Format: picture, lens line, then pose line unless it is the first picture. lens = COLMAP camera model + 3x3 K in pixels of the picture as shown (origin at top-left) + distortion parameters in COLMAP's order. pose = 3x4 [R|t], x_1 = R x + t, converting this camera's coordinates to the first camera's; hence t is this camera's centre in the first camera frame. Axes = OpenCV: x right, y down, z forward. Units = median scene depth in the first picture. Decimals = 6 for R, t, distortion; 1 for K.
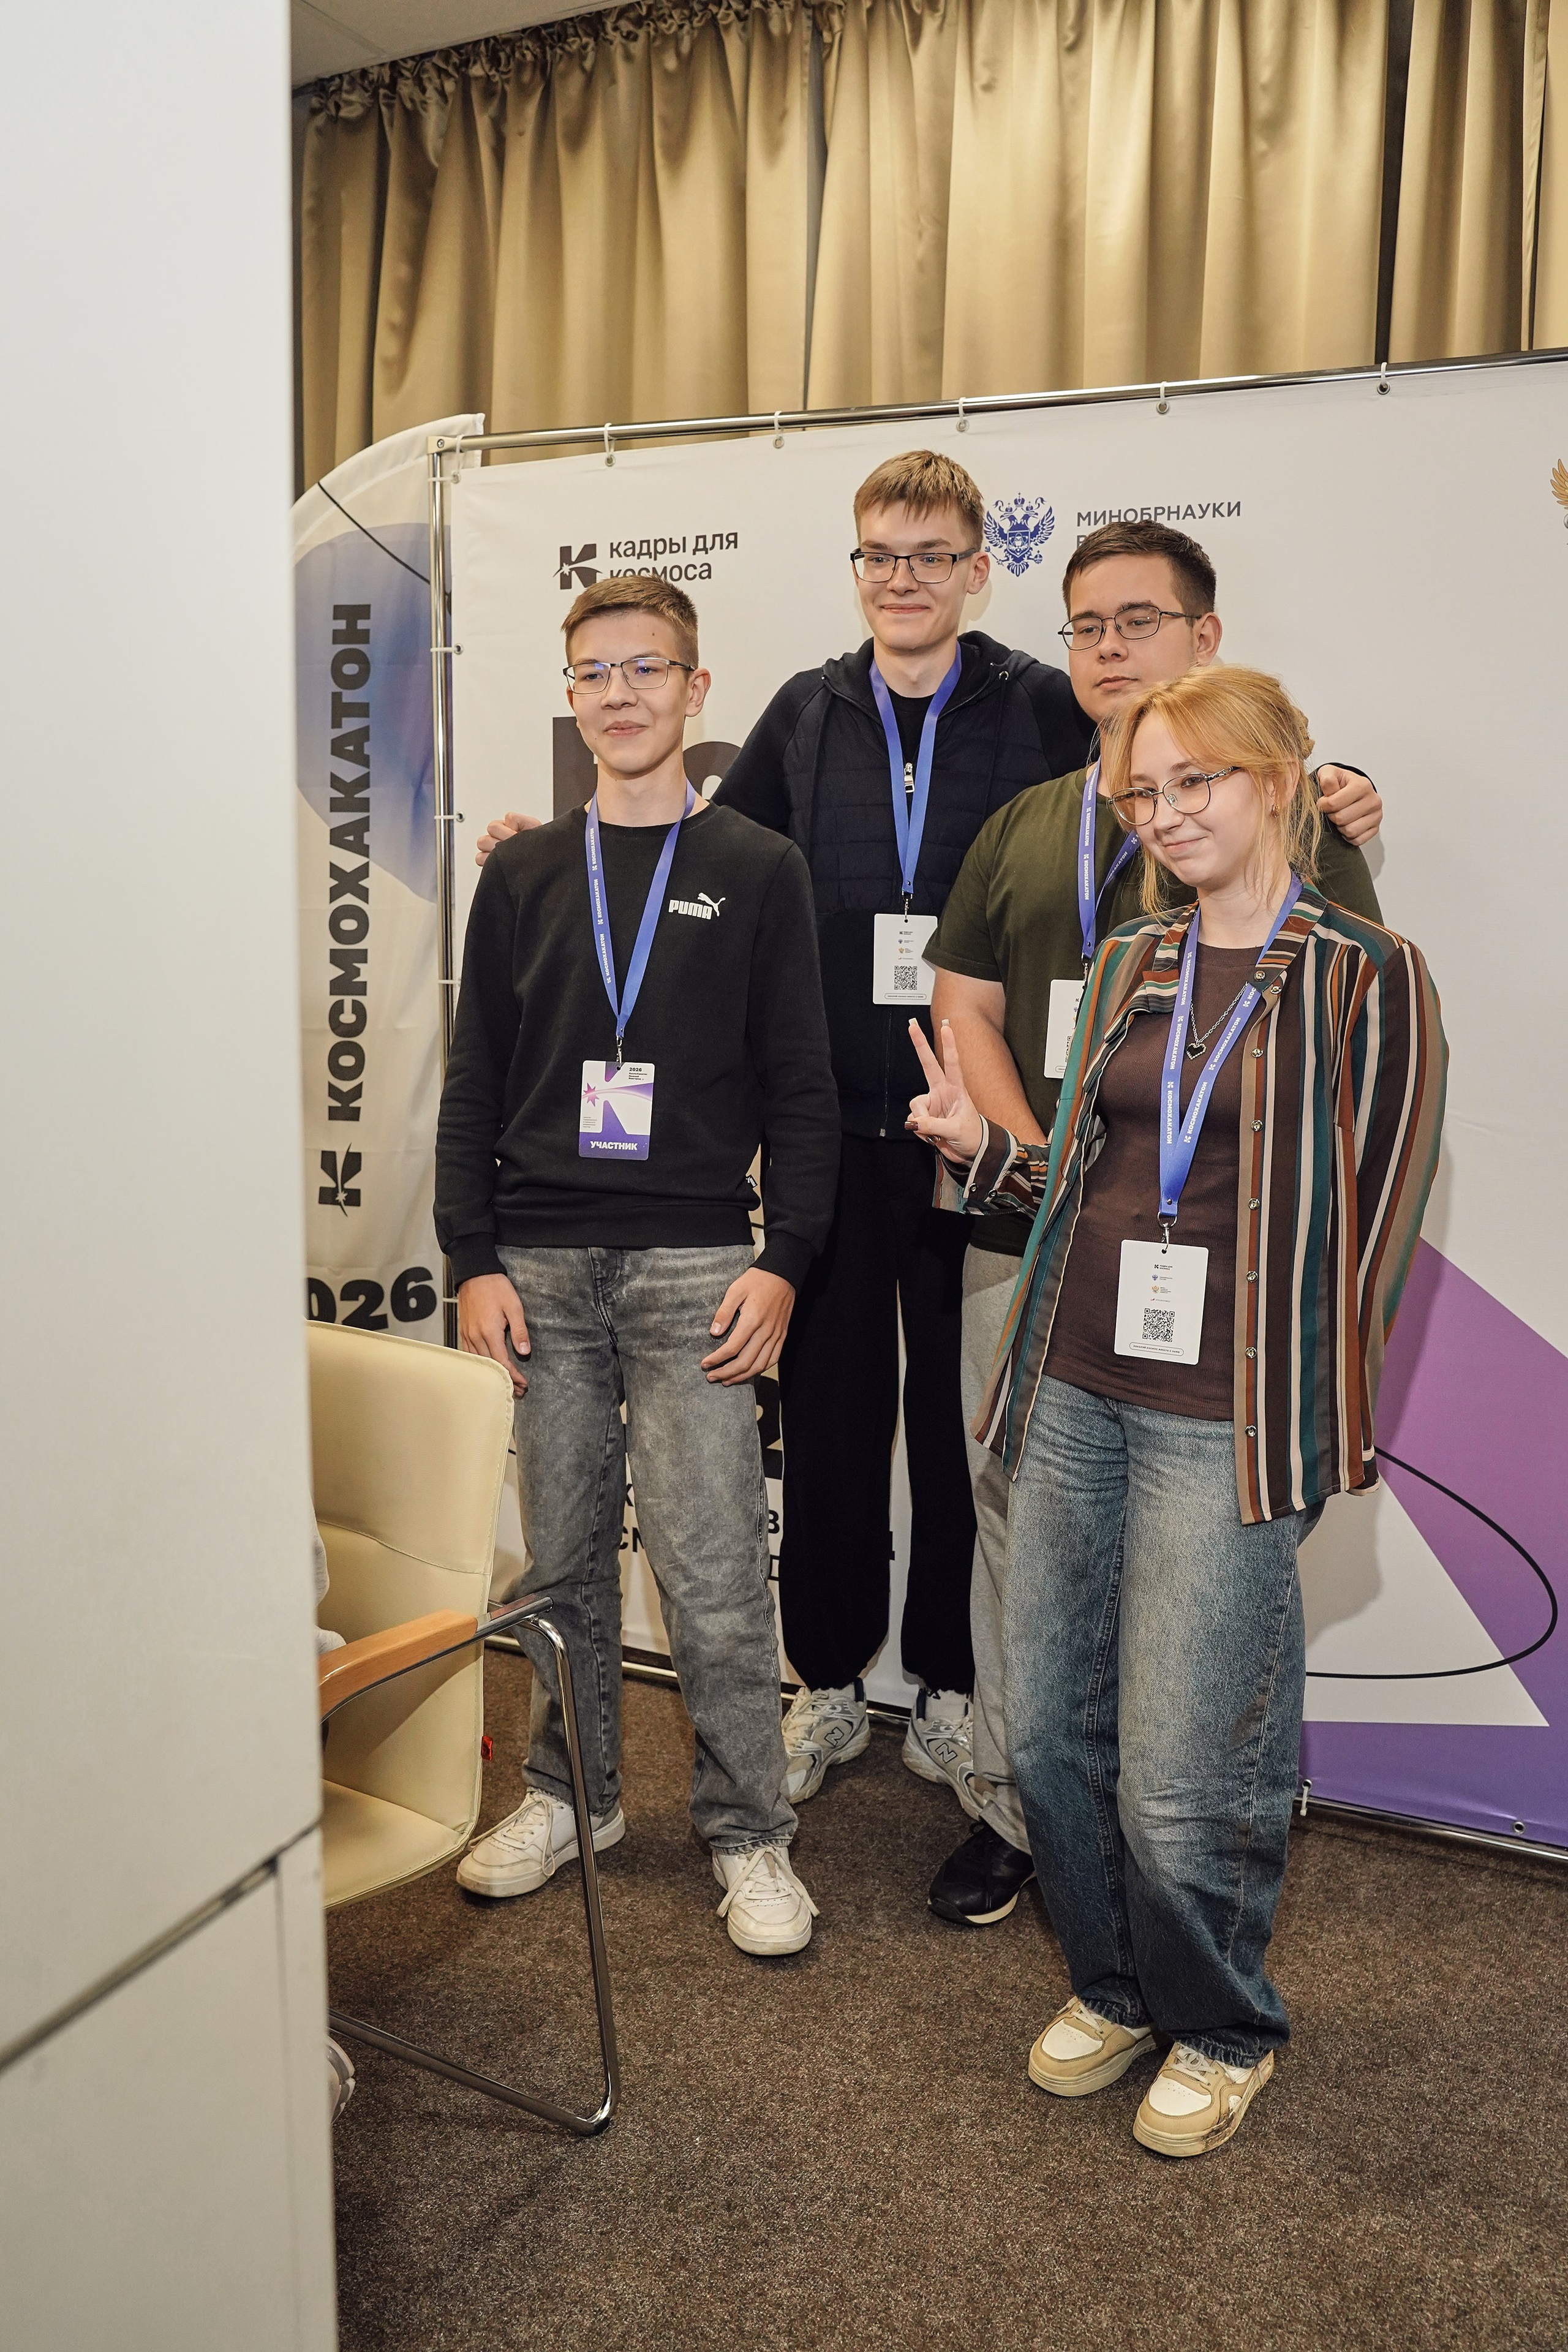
lens RADIAL K [[1921.4, 0, 781.0], [0, 1921.4, 1149.7], [0, 0, 1]] dist [-0.101962, 0.069676]
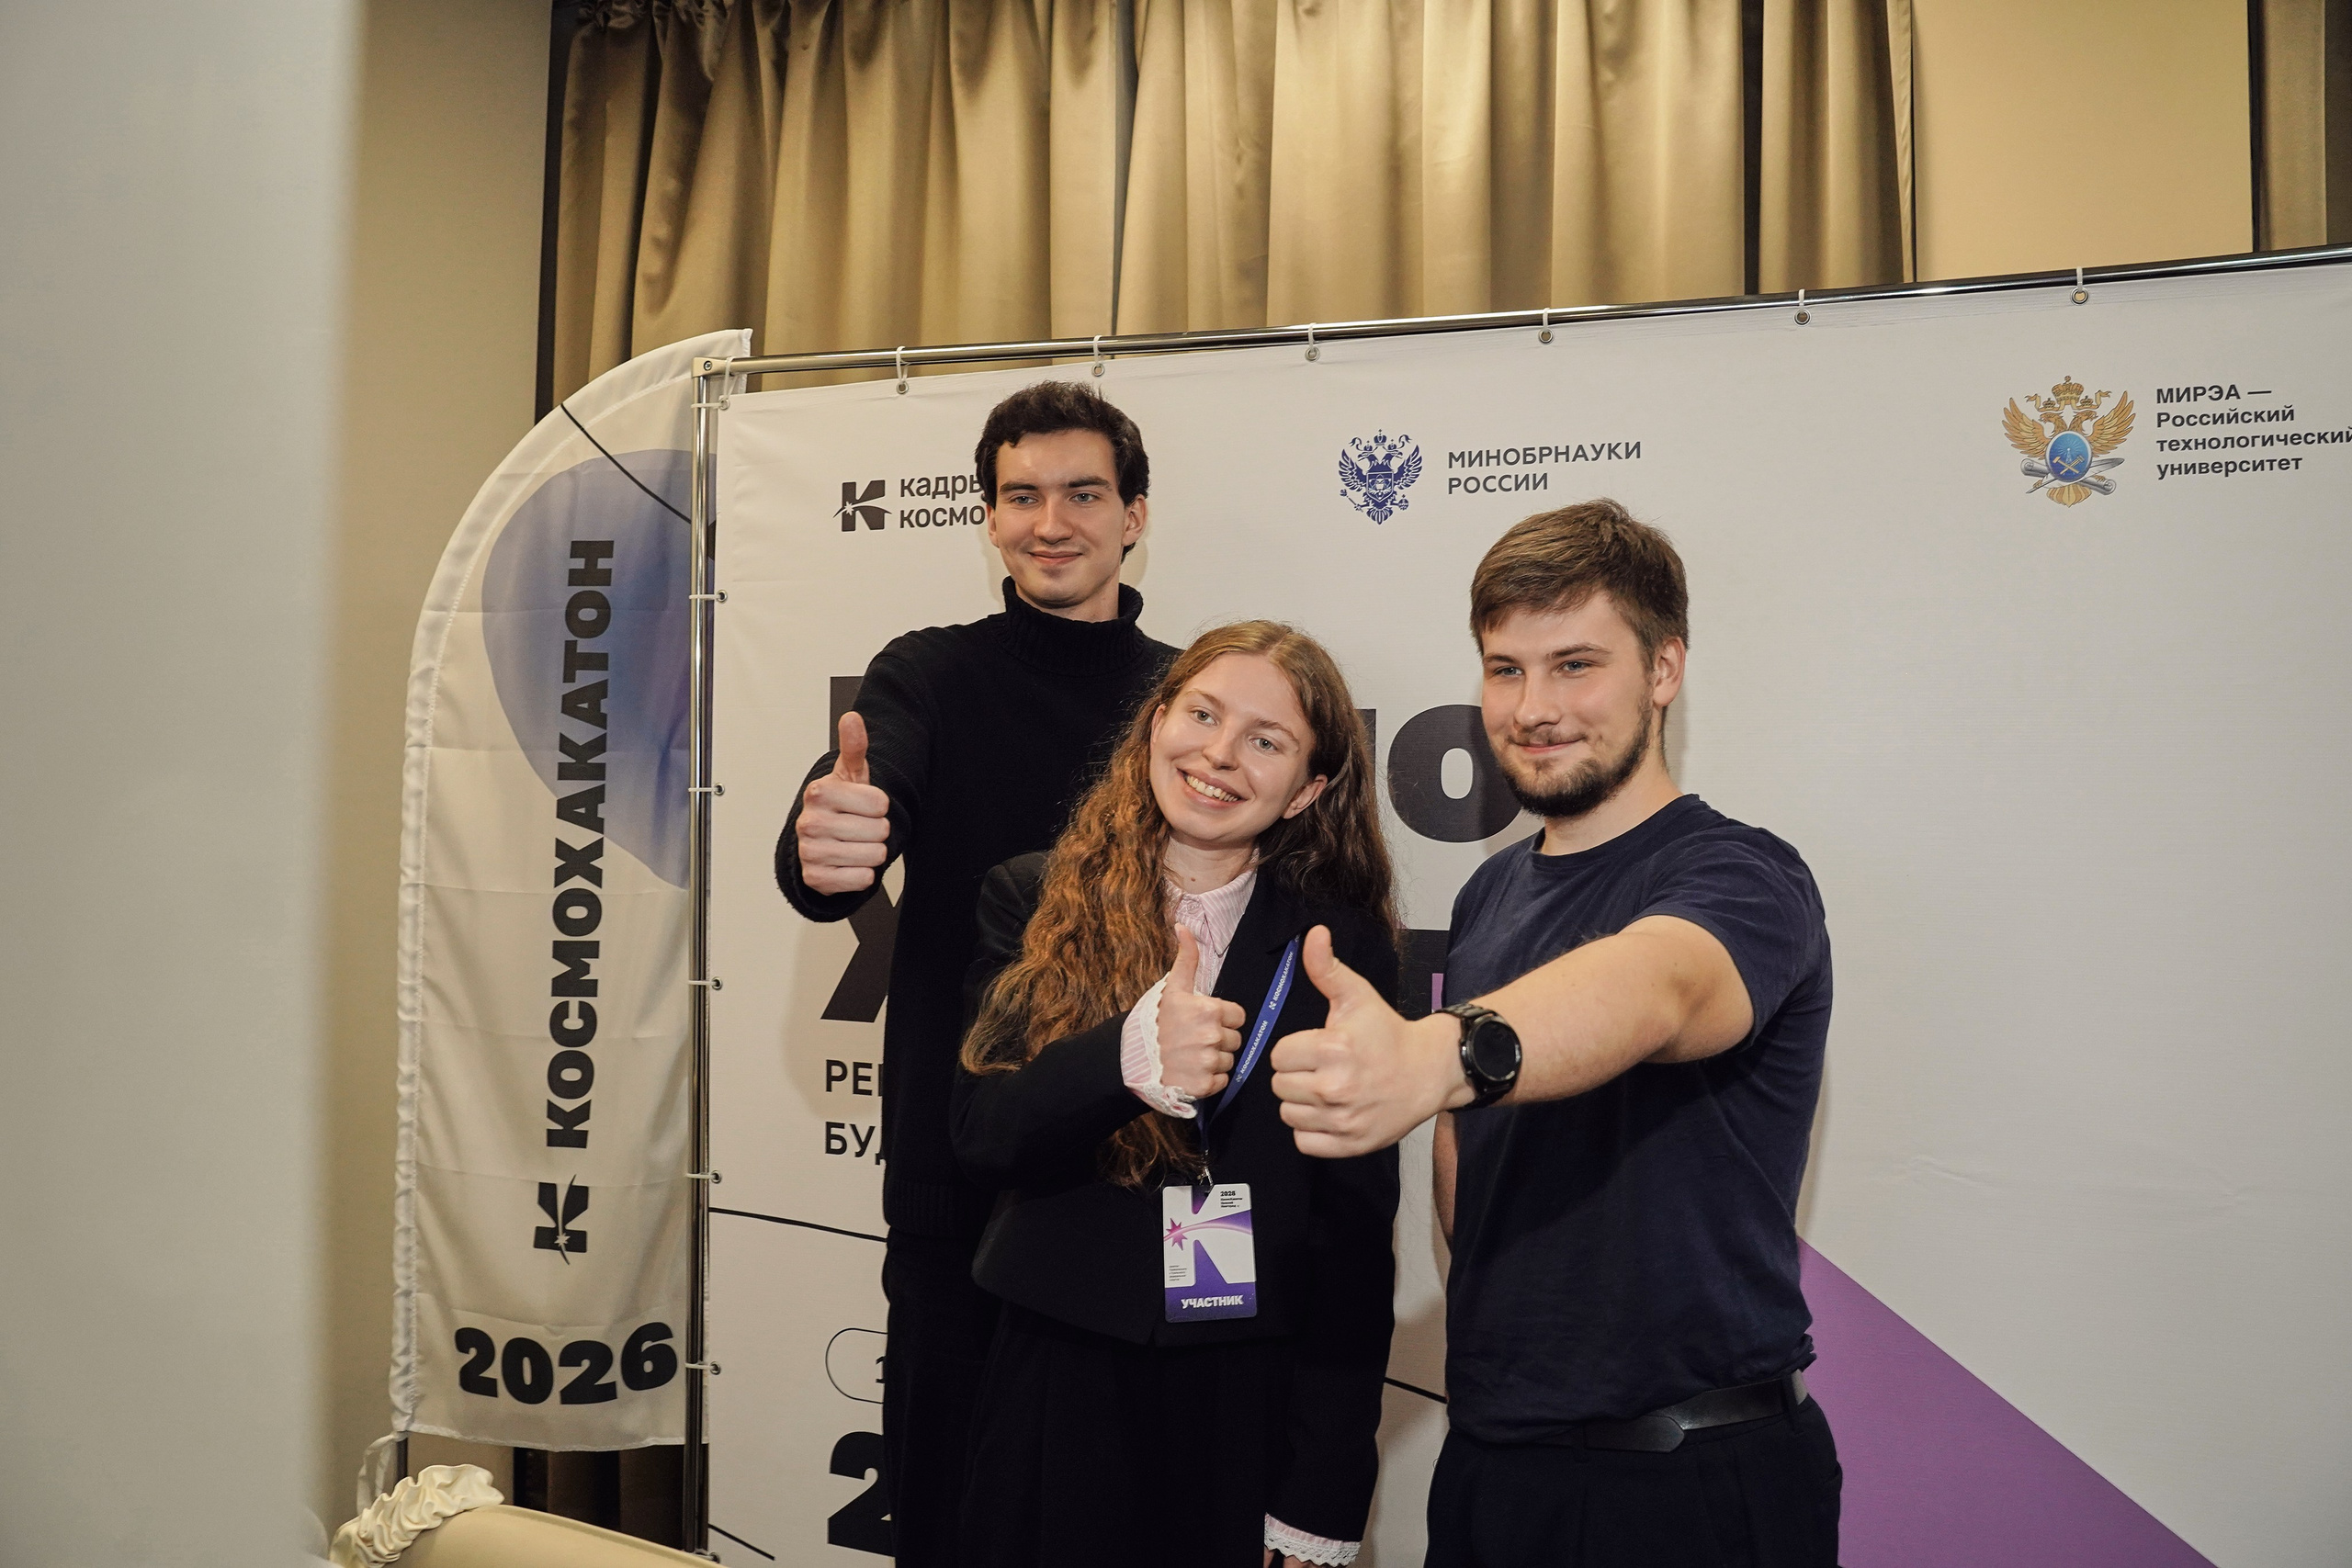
lens RADIAL K [[1911.9, 0, 1175.0], [0, 1911.9, 765.7], [0, 0, 1]] dist [-0.103127, 0.076476]
pose [[0.997370, 0.003376, 0.072395, -0.026114], [0.008223, 0.987192, -0.159327, -0.047812], [-0.072006, 0.159503, 0.984568, 0.147346]]
